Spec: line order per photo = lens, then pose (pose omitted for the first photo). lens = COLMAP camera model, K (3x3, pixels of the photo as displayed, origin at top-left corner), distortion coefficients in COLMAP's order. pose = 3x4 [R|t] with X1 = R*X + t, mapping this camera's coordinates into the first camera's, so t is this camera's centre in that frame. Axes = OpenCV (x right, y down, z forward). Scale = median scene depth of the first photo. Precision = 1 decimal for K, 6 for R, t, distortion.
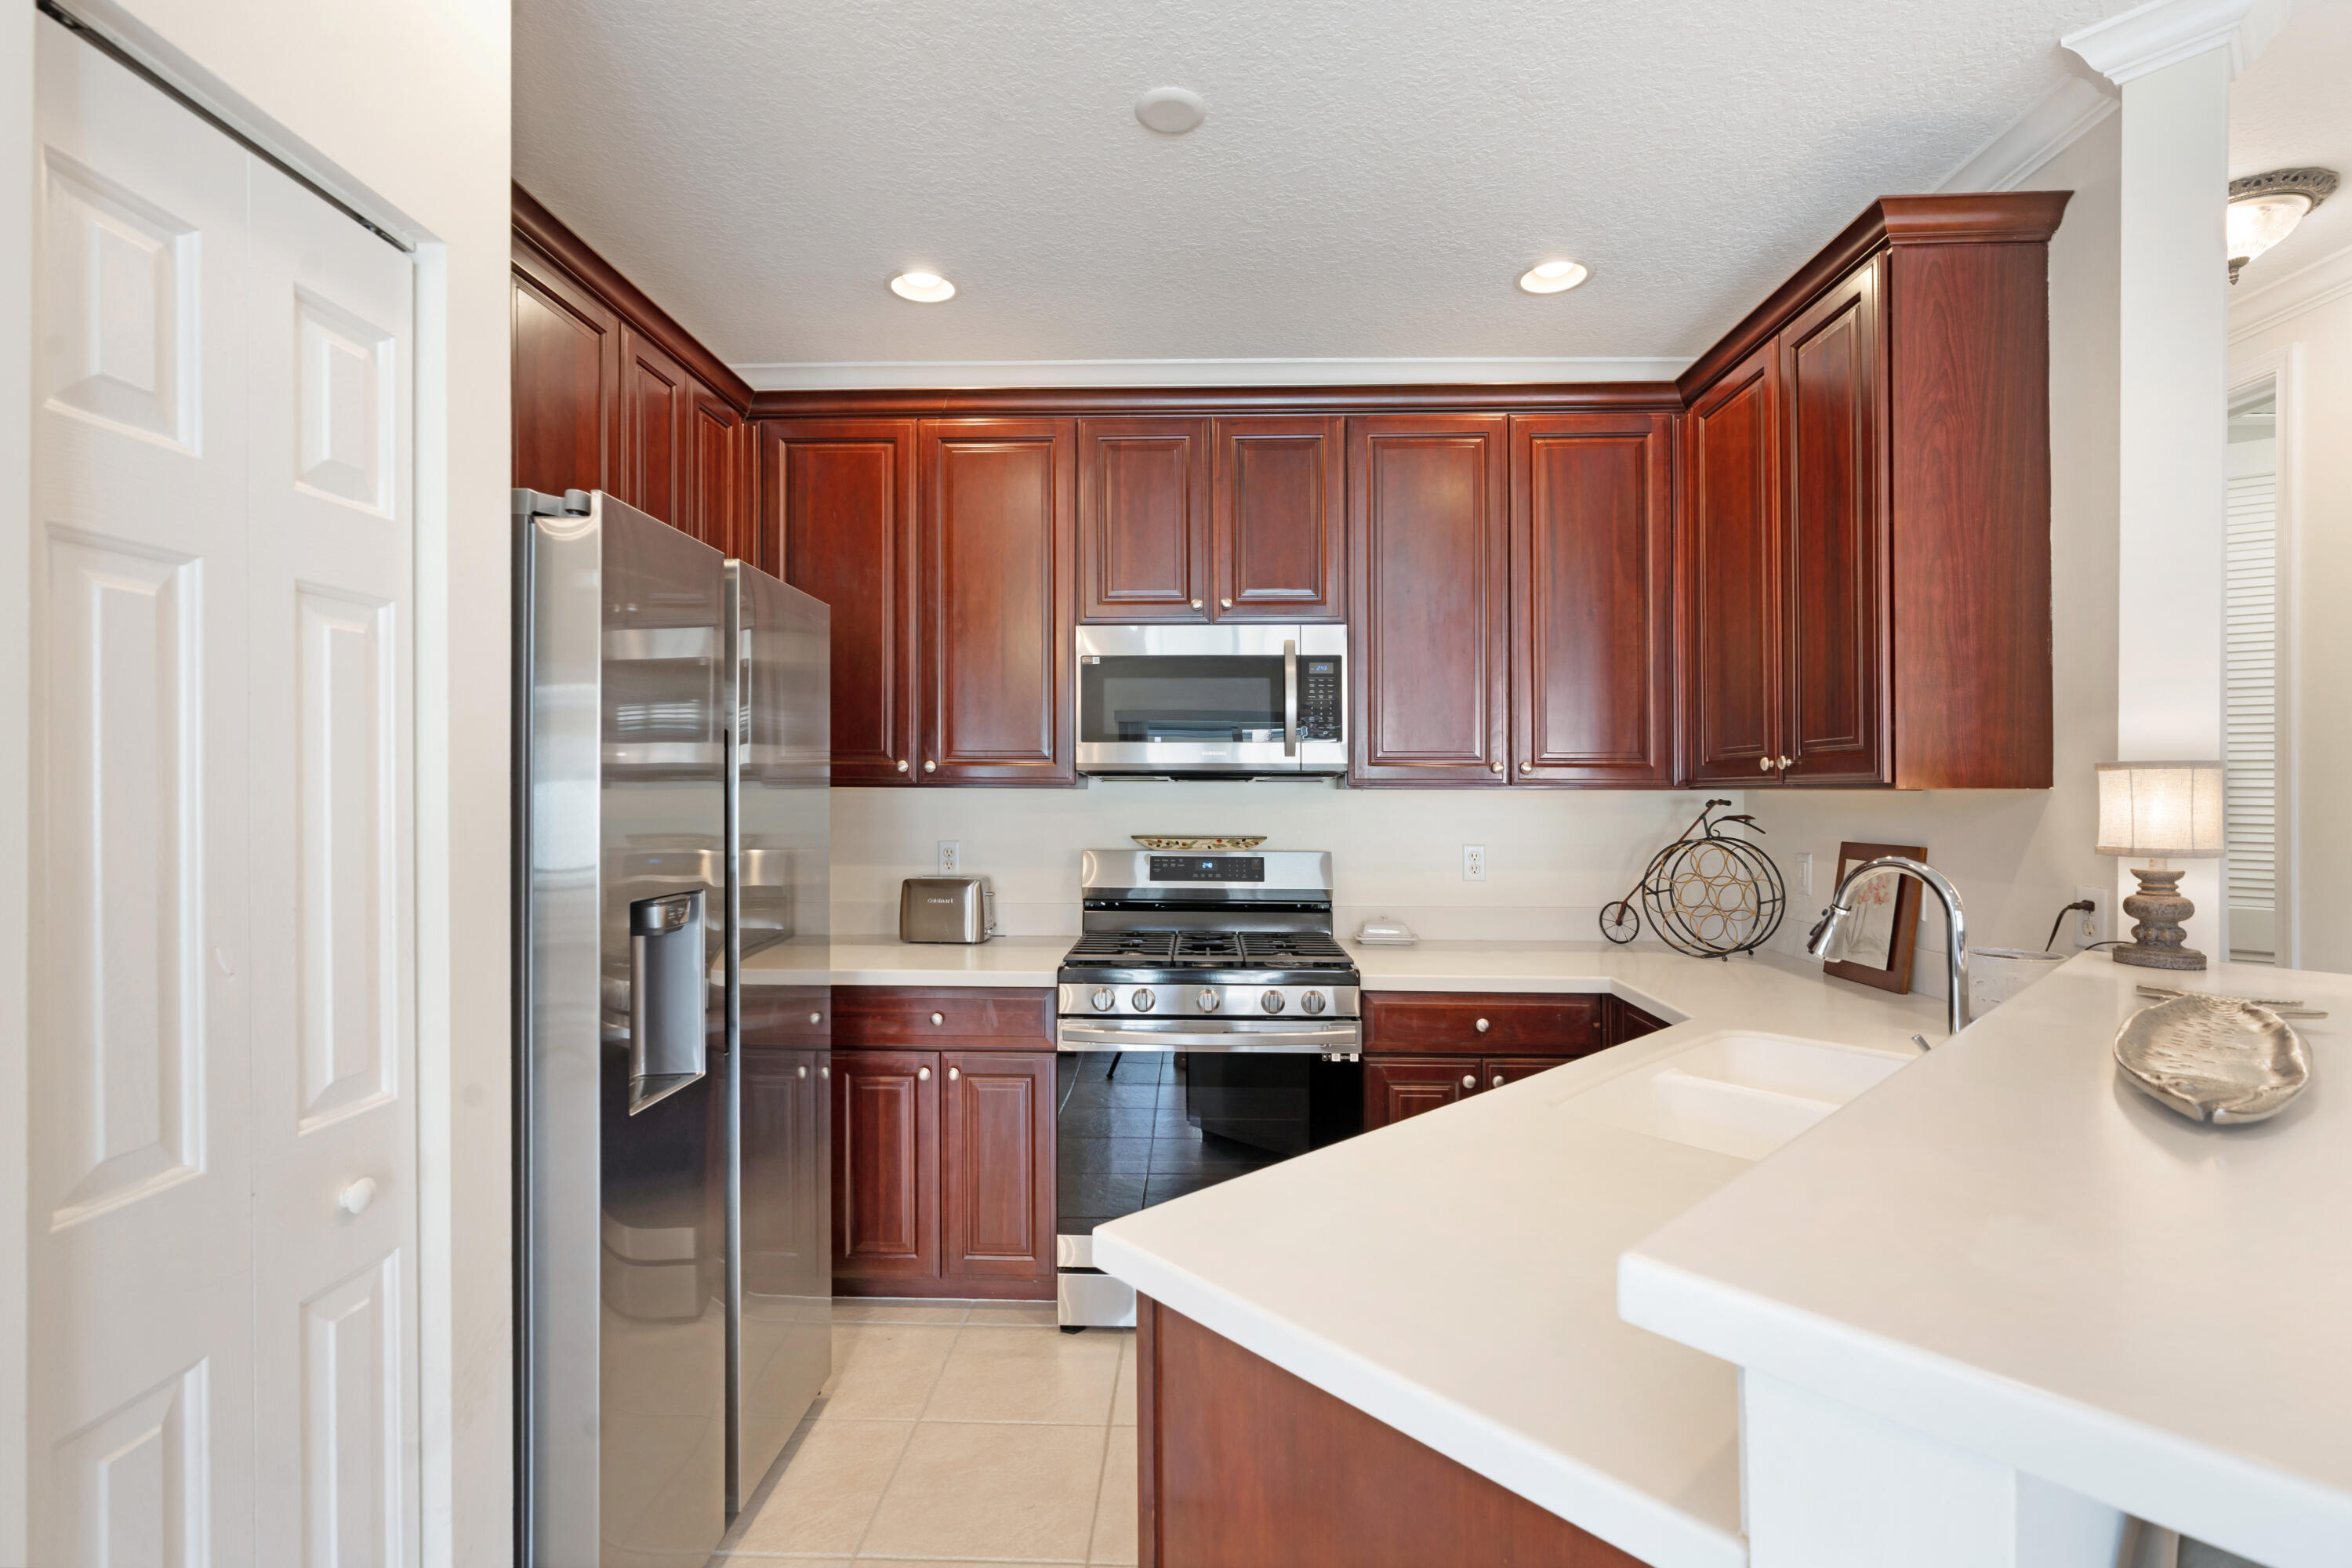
lens RADIAL K [[1049.4, 0, 1176.0], [0, 1049.4, 784.0], [0, 0, 1]] dist [-0.010204, 0.000155]
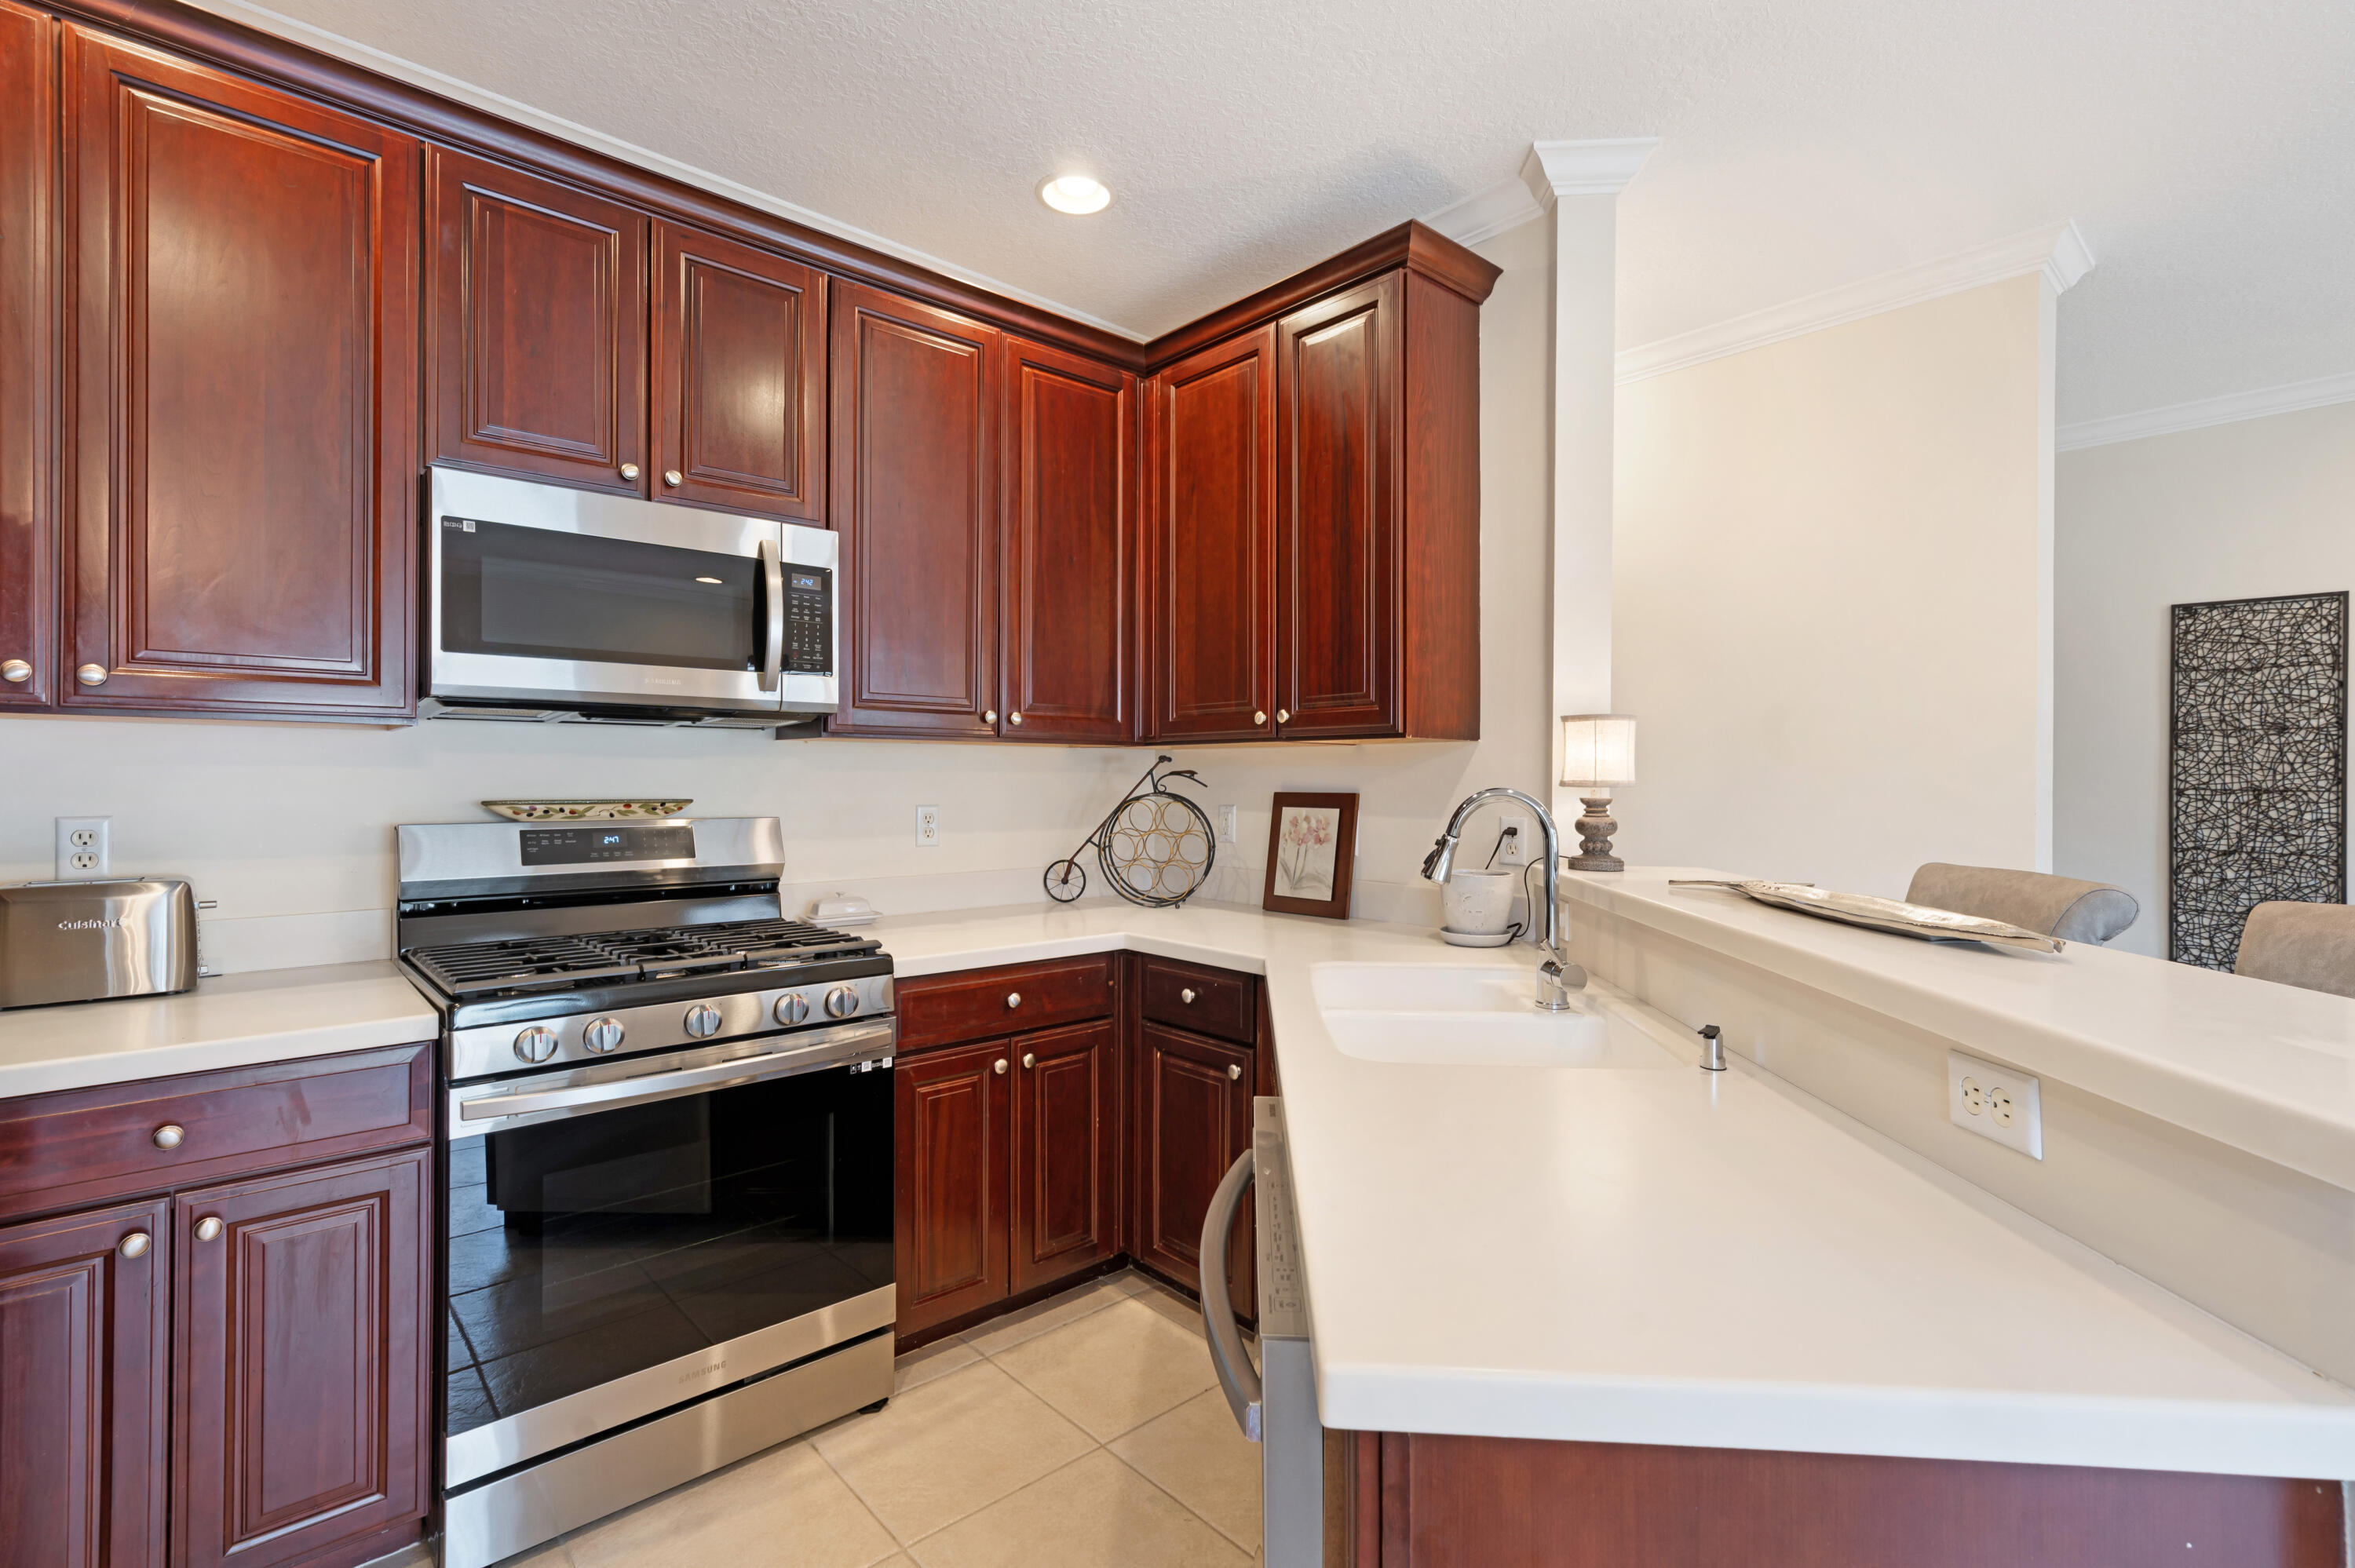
lens RADIAL K [[1060.9, 0, 1169.4], [0, 1060.9, 770.3], [0, 0, 1]] dist [-0.001720, 0.000848]
pose [[0.722266, 0.005087, 0.691597, -0.215806], [-0.007161, 0.999974, 0.000124, 0.029317], [-0.691578, -0.005042, 0.722284, 0.229132]]
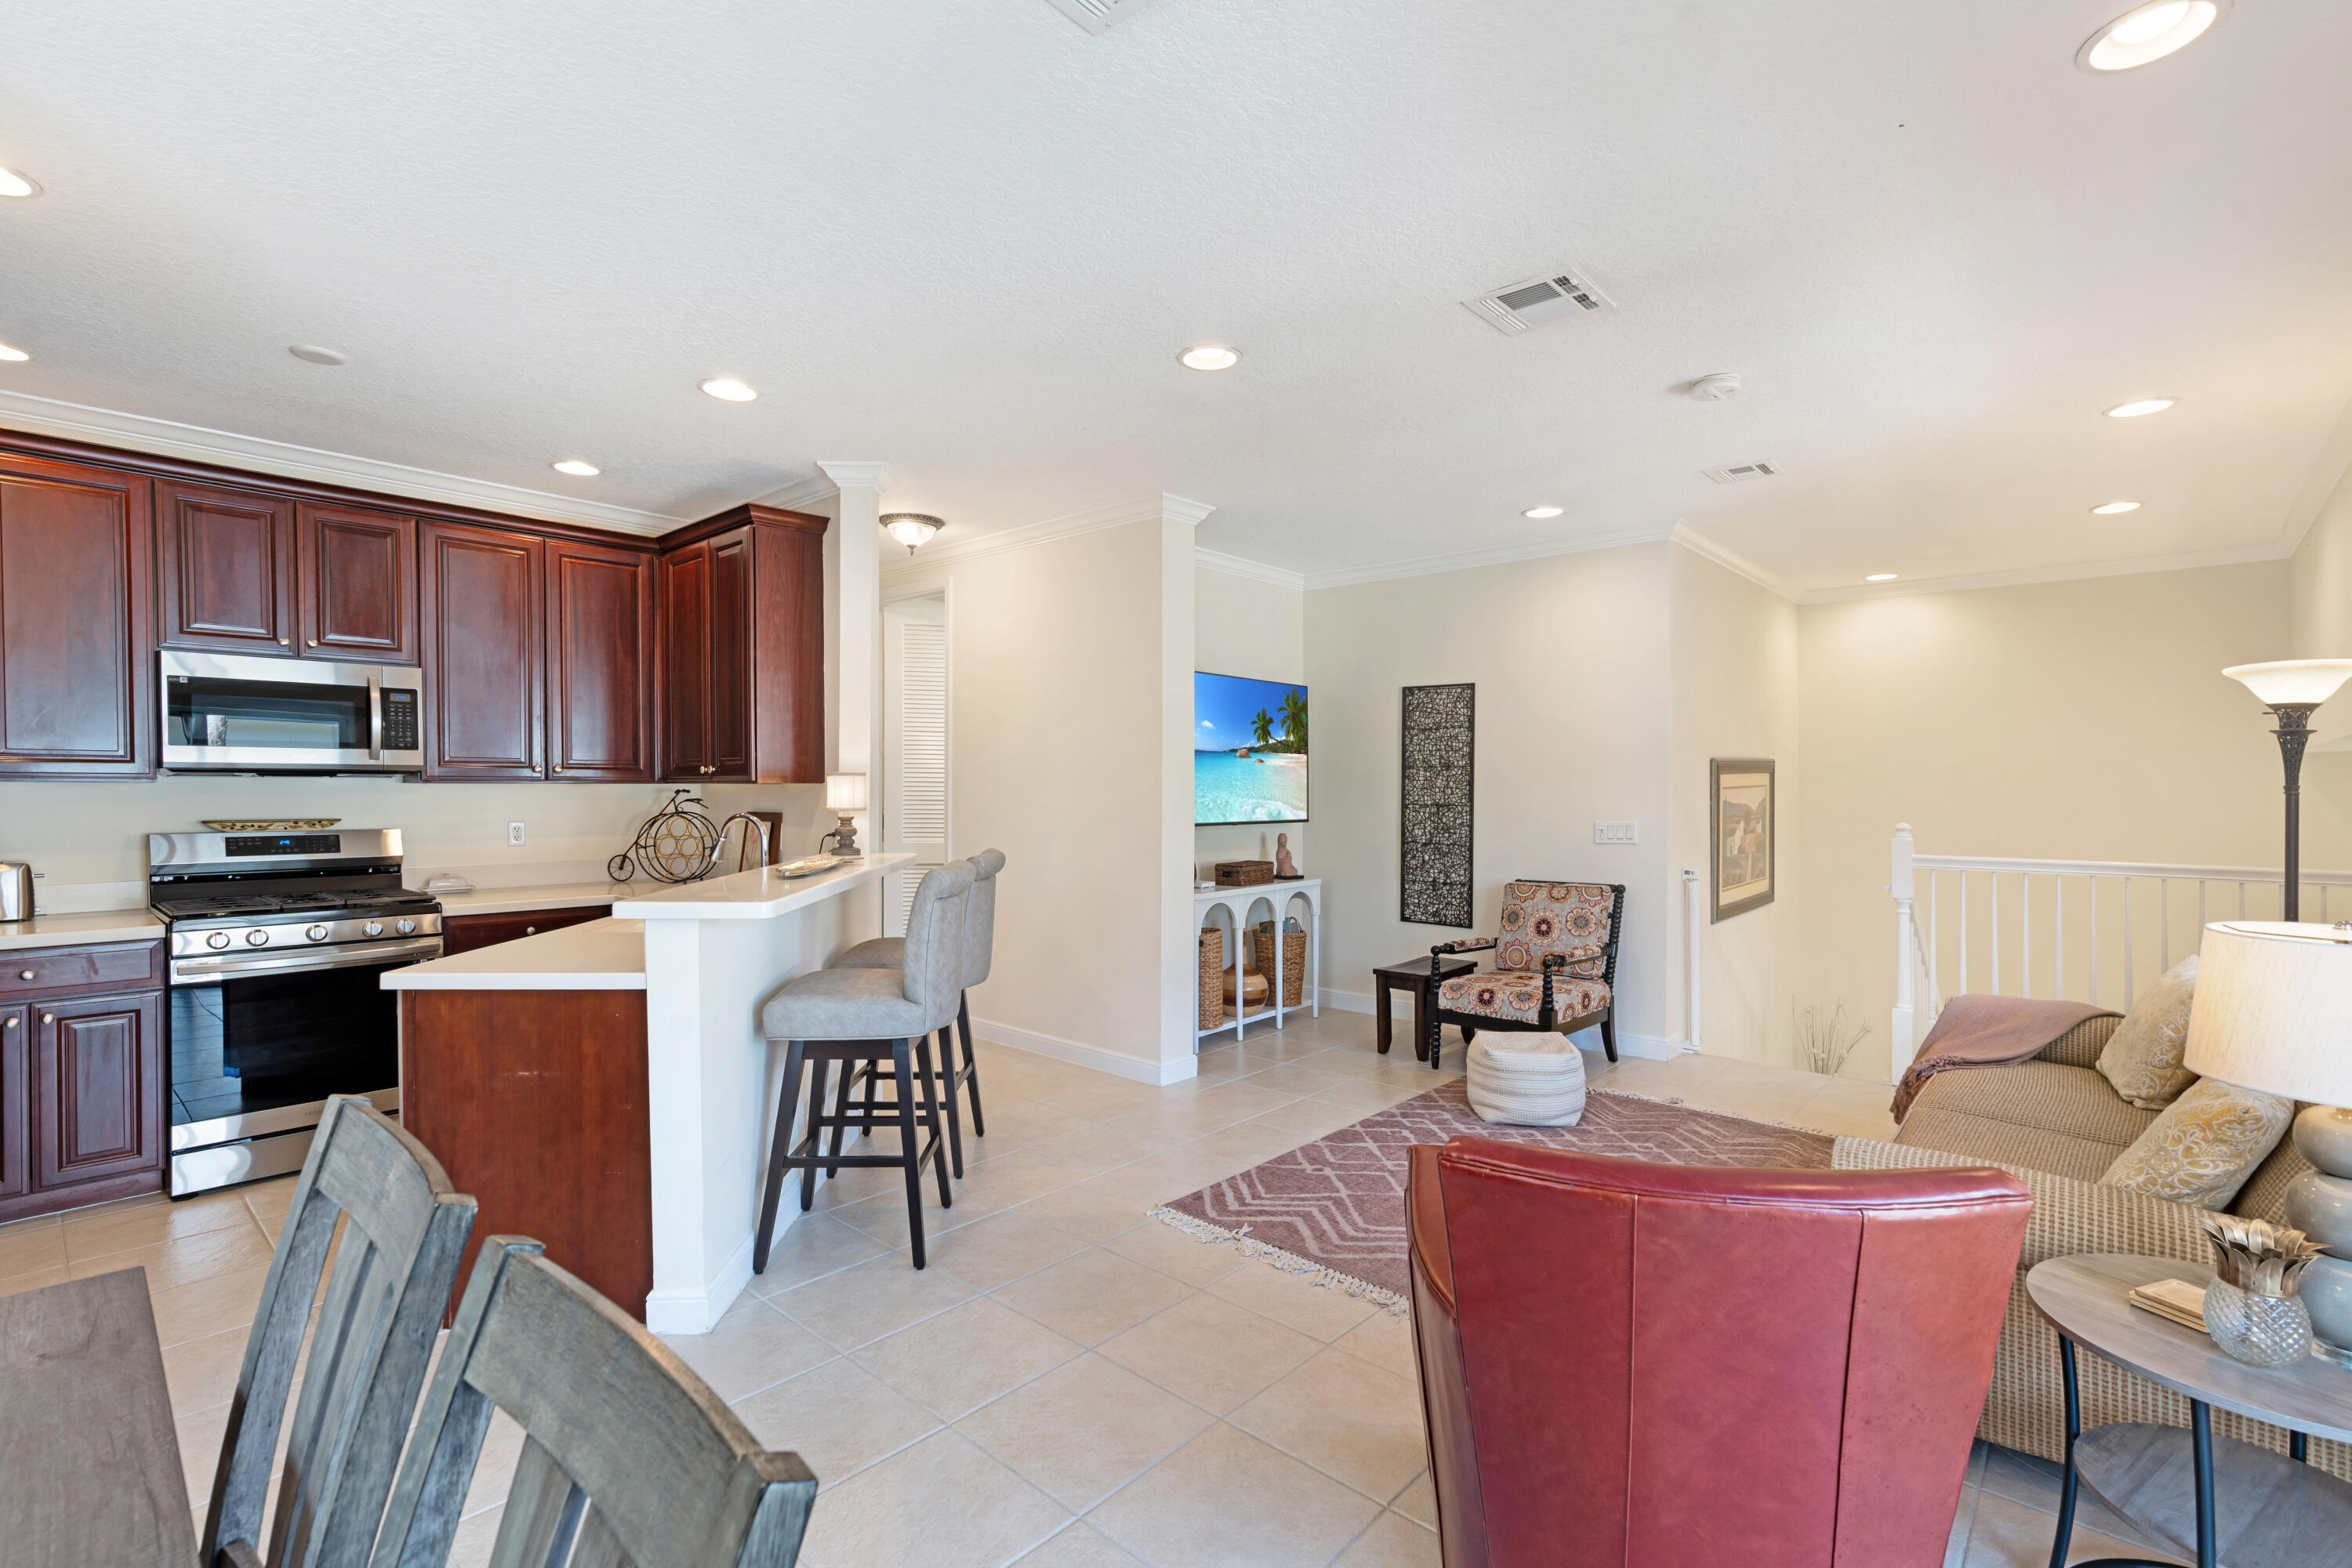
lens RADIAL K [[1068.4, 0, 1175.2], [0, 1068.4, 794.1], [0, 0, 1]] dist [-0.000086, -0.000320]
pose [[0.643954, -0.008541, 0.765016, -0.290246], [-0.004750, 0.999874, 0.015162, -0.006999], [-0.765049, -0.013398, 0.643832, -0.725199]]
